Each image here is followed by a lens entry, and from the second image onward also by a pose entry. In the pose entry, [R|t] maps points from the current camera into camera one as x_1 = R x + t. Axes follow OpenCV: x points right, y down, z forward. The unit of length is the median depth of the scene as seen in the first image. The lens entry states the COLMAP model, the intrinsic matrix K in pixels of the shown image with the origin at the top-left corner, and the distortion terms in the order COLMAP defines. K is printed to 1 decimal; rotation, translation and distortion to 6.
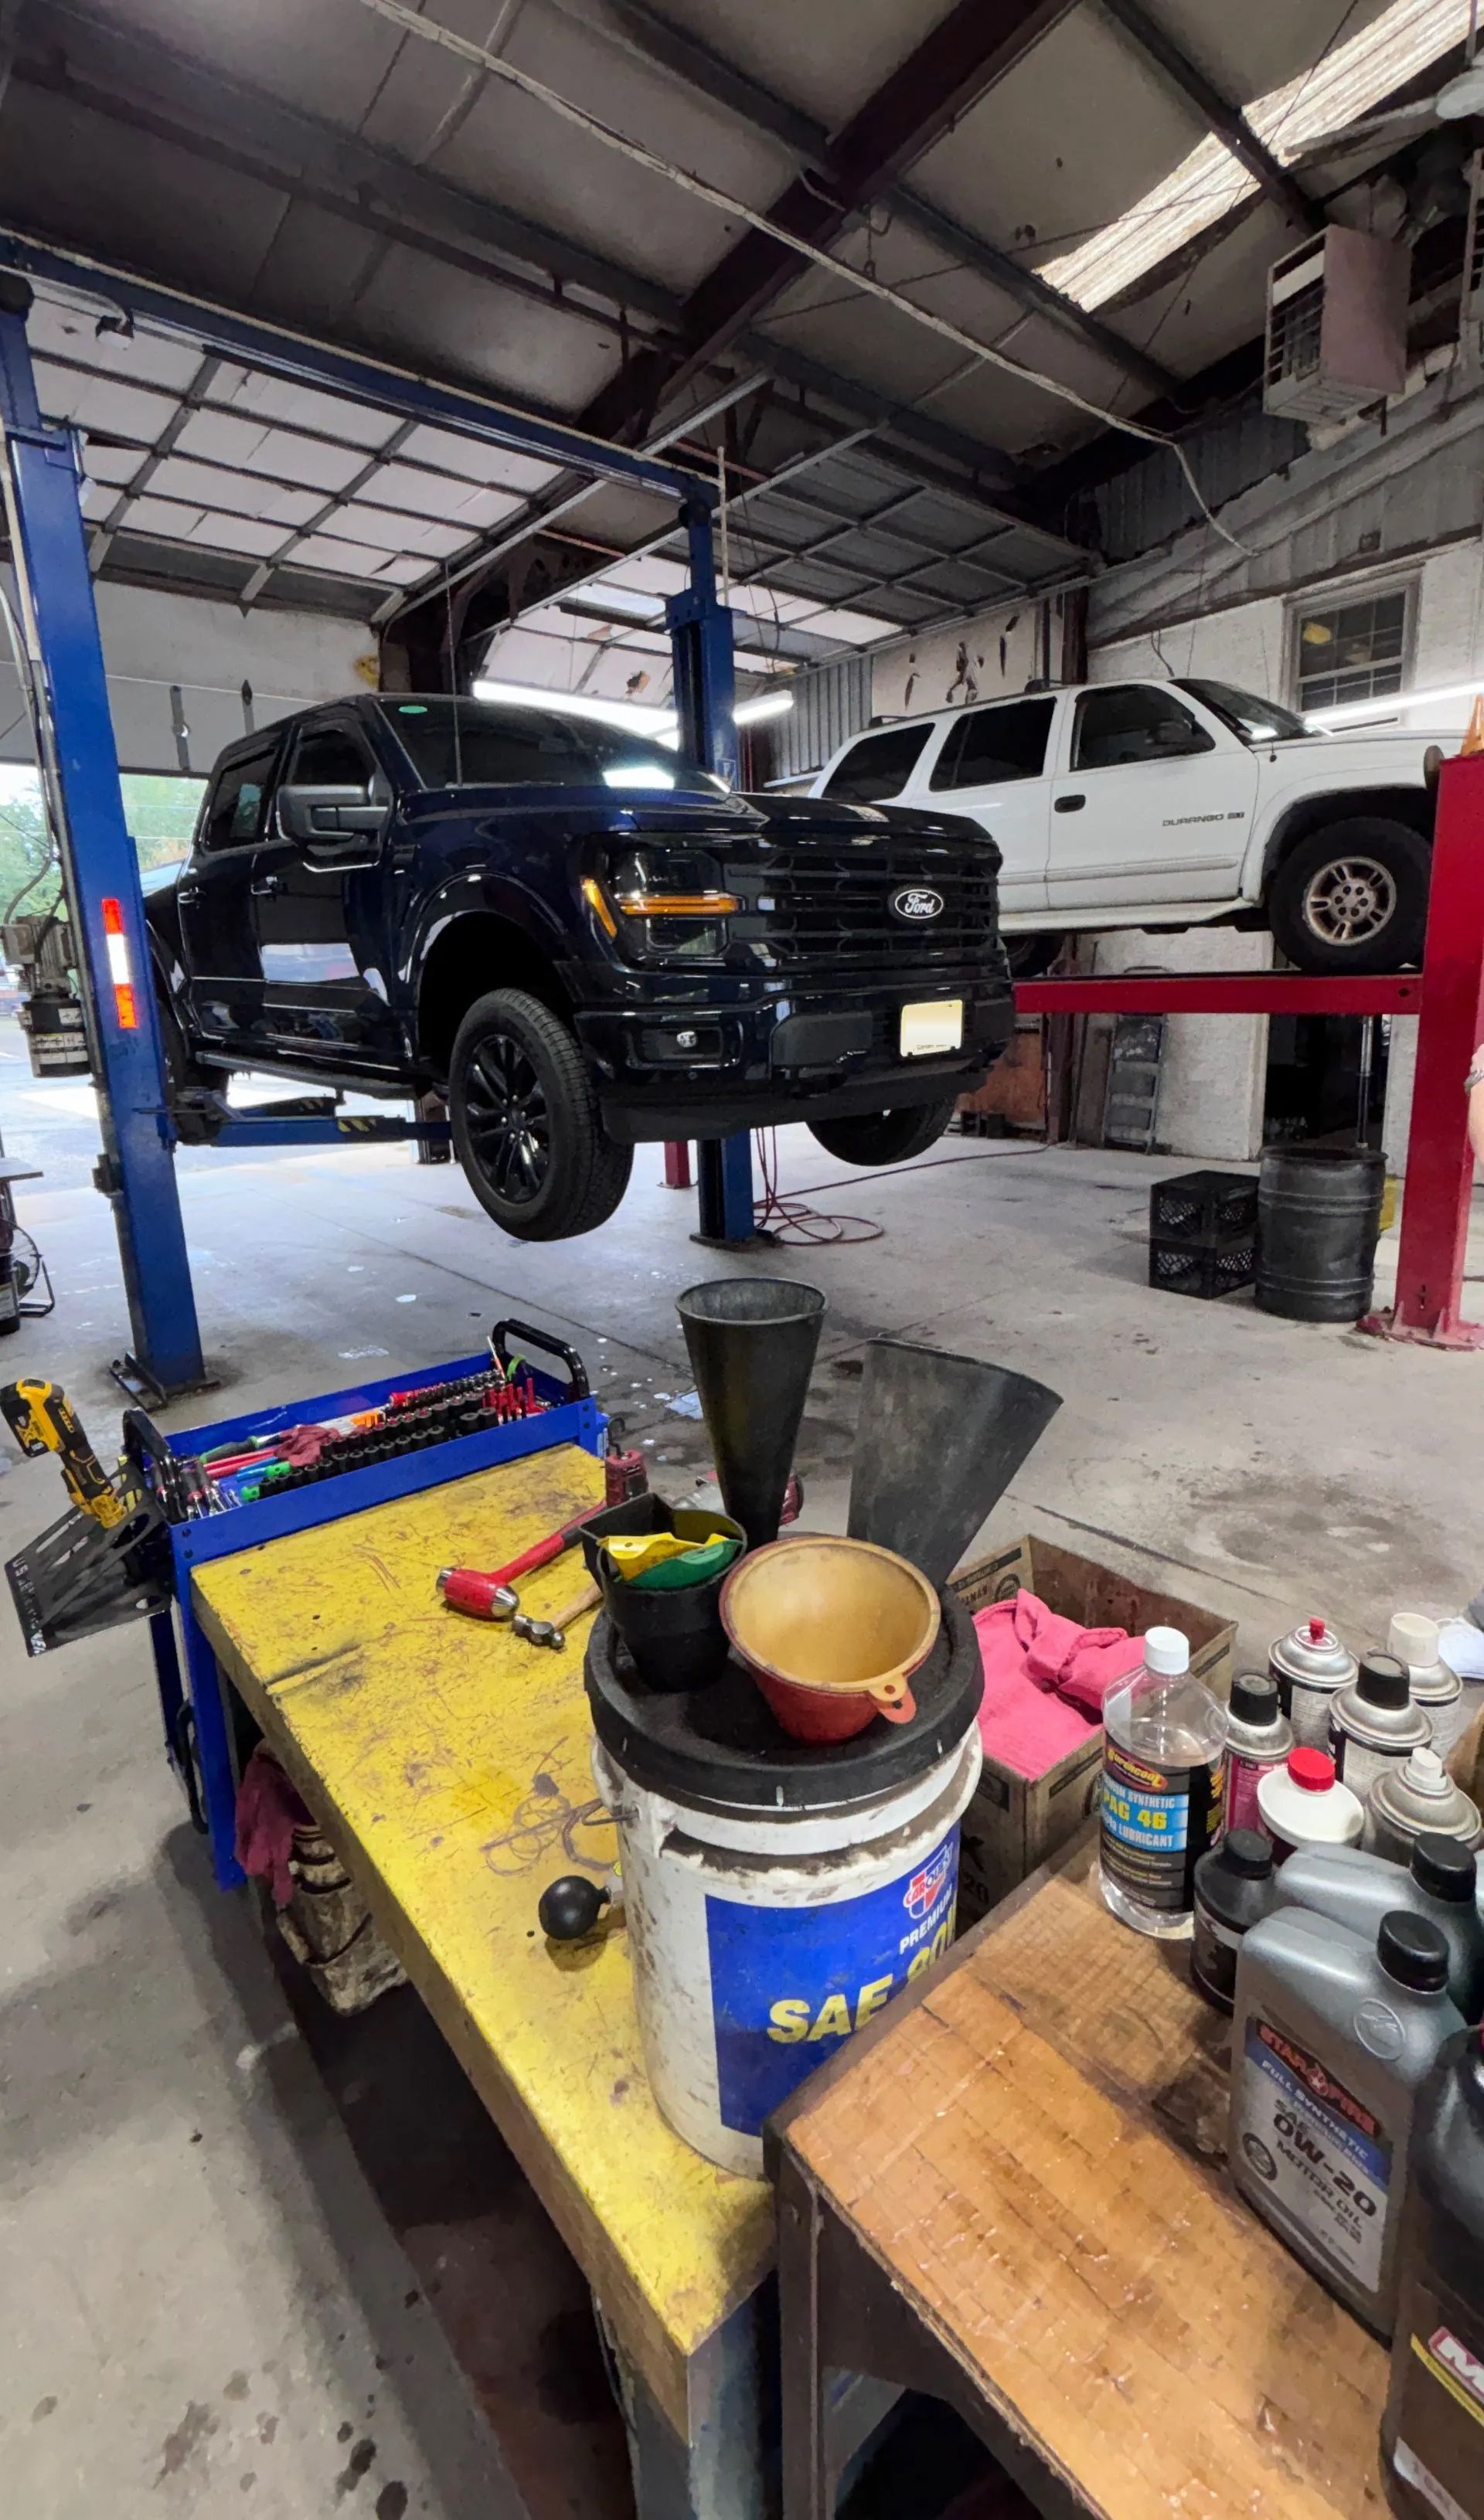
lens RADIAL K [[1075.1, 0, 746.3], [0, 1075.1, 1198.9], [0, 0, 1]] dist [-0.009975, 0.001105]
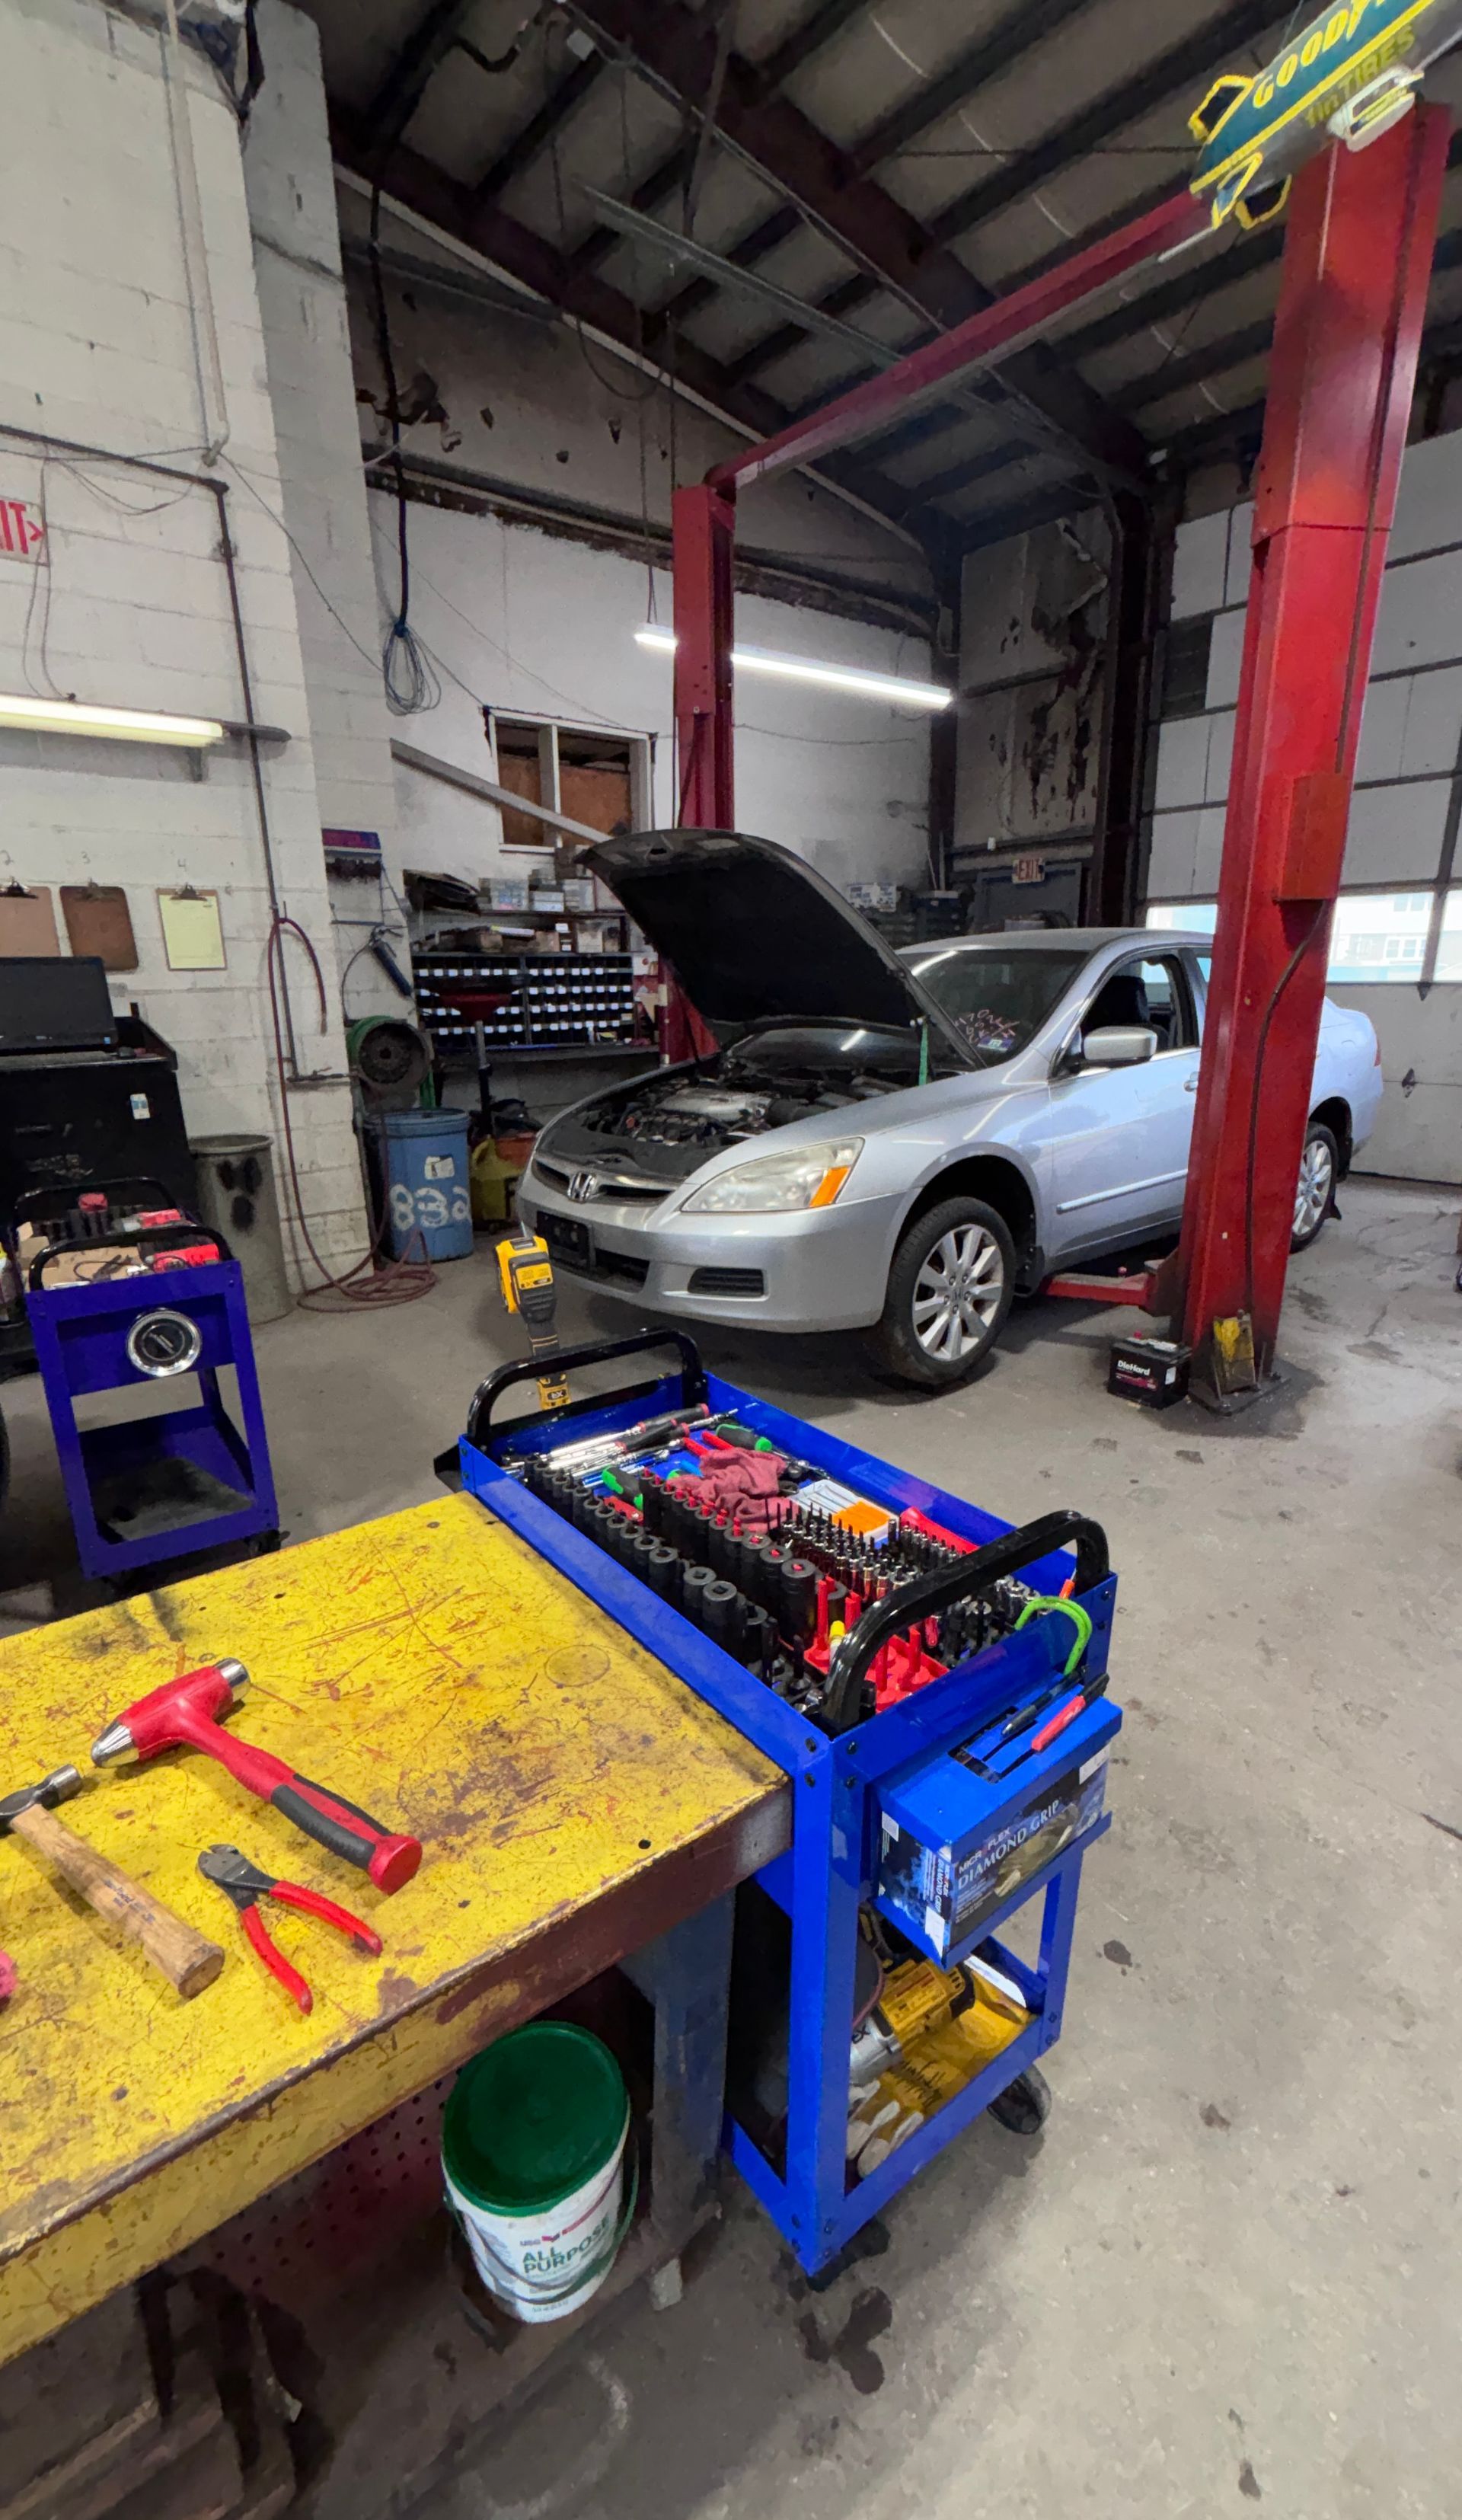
lens RADIAL K [[1054.6, 0, 739.1], [0, 1054.6, 1296.1], [0, 0, 1]] dist [-0.003862, 0.000445]
pose [[-0.028681, 0.328644, -0.944018, 0.065641], [-0.187625, 0.925851, 0.328020, -0.035560], [0.981822, 0.186529, 0.035108, 0.320923]]
